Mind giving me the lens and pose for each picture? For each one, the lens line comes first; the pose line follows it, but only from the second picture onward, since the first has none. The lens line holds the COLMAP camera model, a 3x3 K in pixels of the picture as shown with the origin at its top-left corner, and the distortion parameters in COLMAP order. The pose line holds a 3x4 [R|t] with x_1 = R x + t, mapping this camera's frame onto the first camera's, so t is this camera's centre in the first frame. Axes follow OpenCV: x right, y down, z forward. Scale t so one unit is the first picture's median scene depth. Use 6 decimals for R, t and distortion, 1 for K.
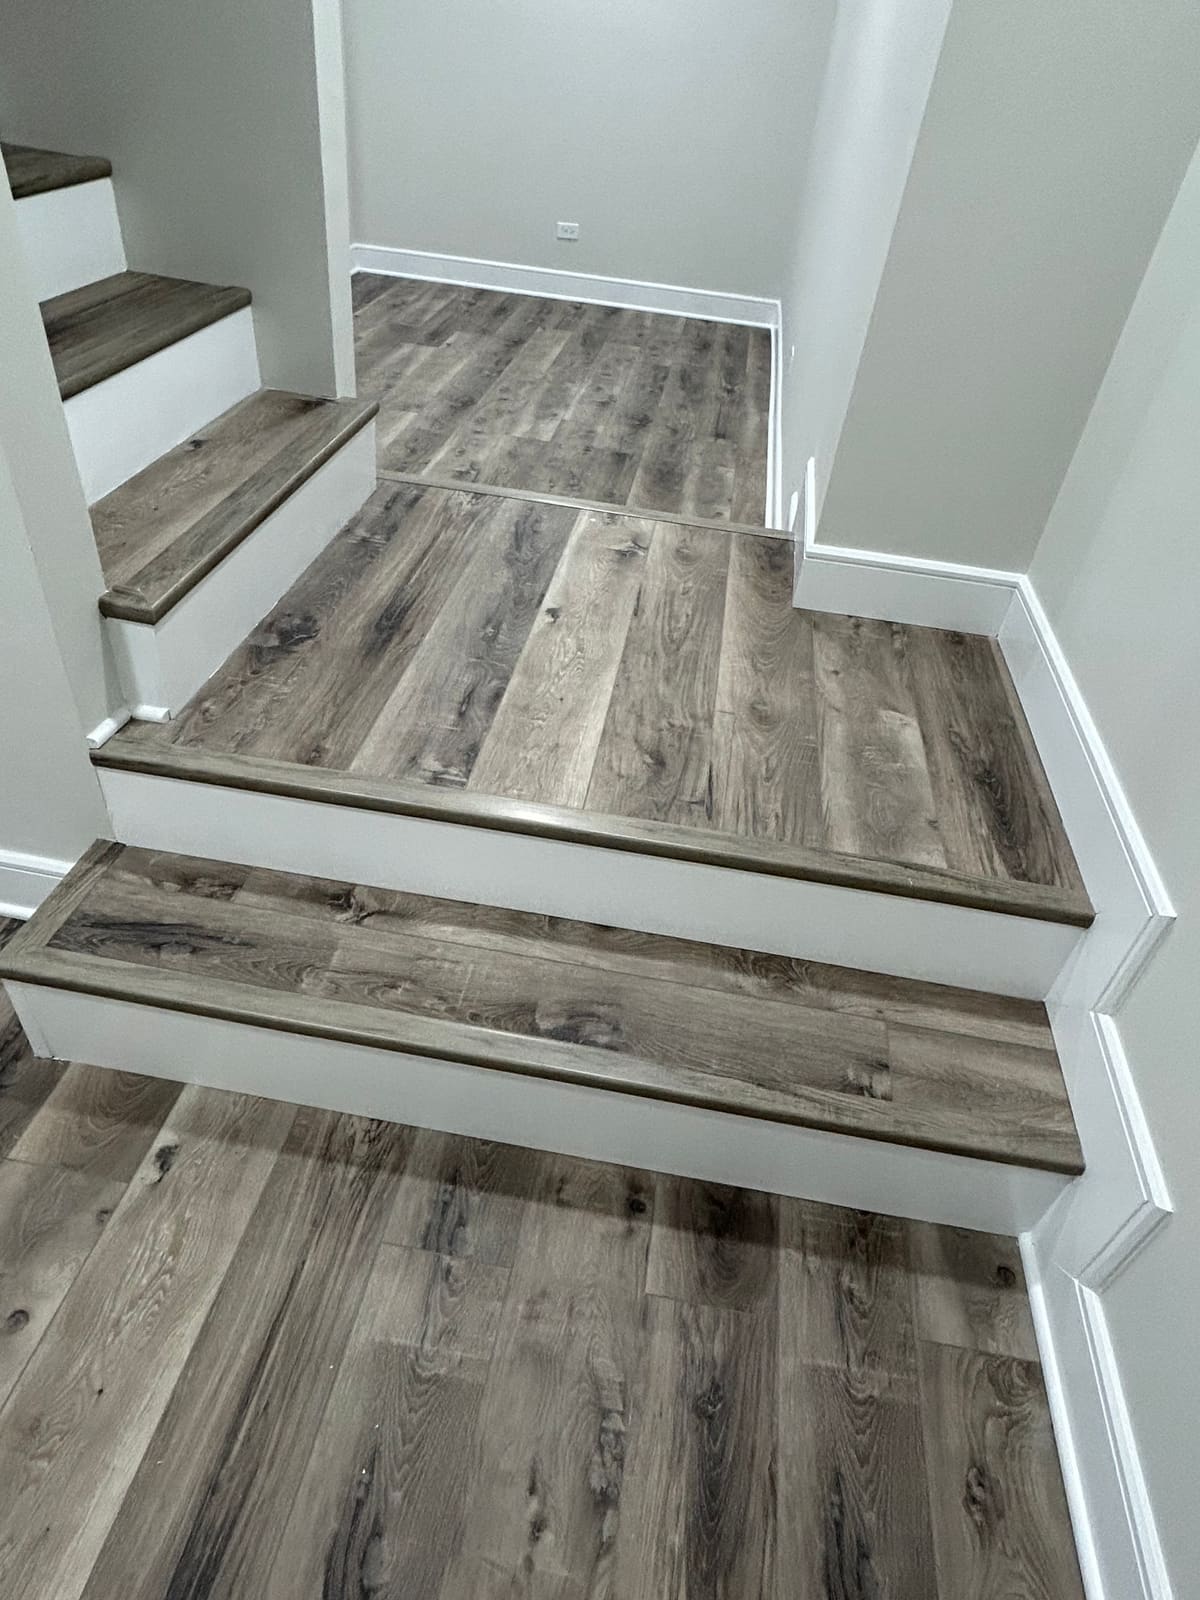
lens RADIAL K [[973.3, 0, 600.0], [0, 973.3, 800.0], [0, 0, 1]] dist [-0.027887, -0.001458]
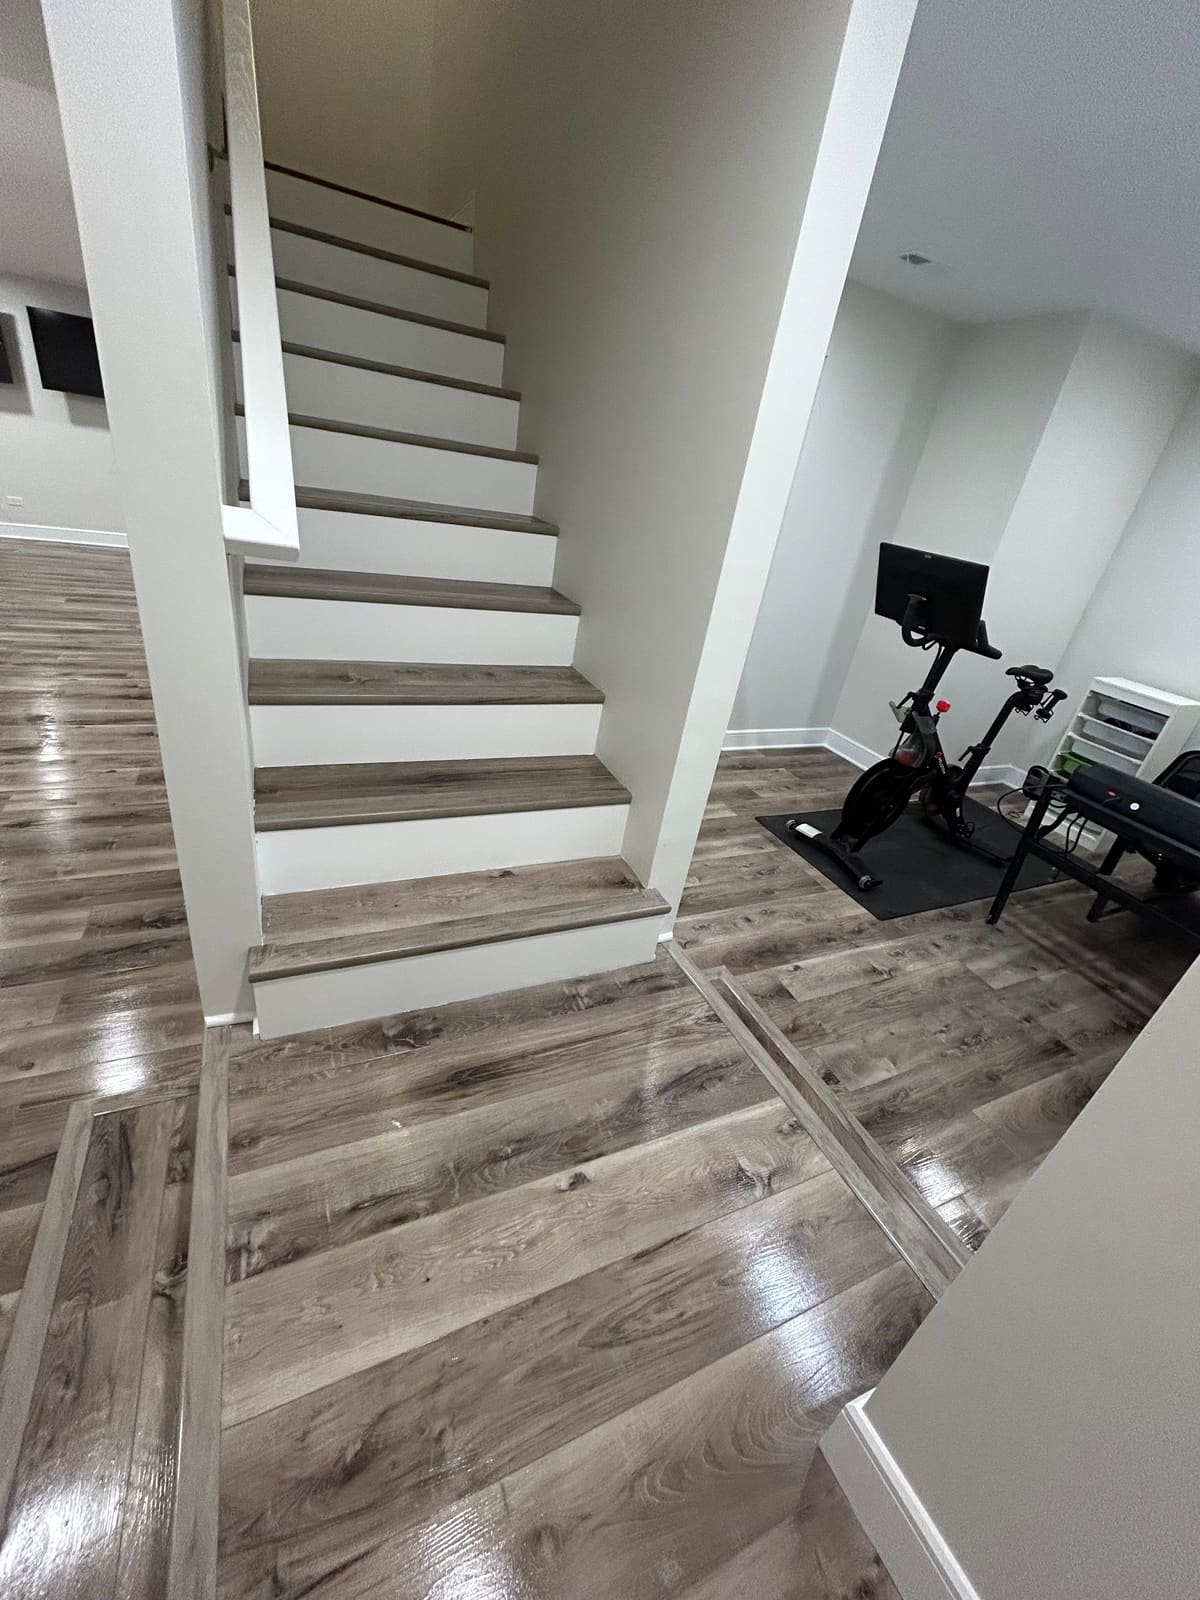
lens RADIAL K [[636.0, 0, 600.0], [0, 636.0, 800.0], [0, 0, 1]] dist [0.000402, 0.000114]
pose [[0.548907, 0.363226, -0.752840, 0.314562], [-0.600943, 0.797508, -0.053379, -0.491935], [0.581006, 0.481714, 0.656036, 0.426798]]
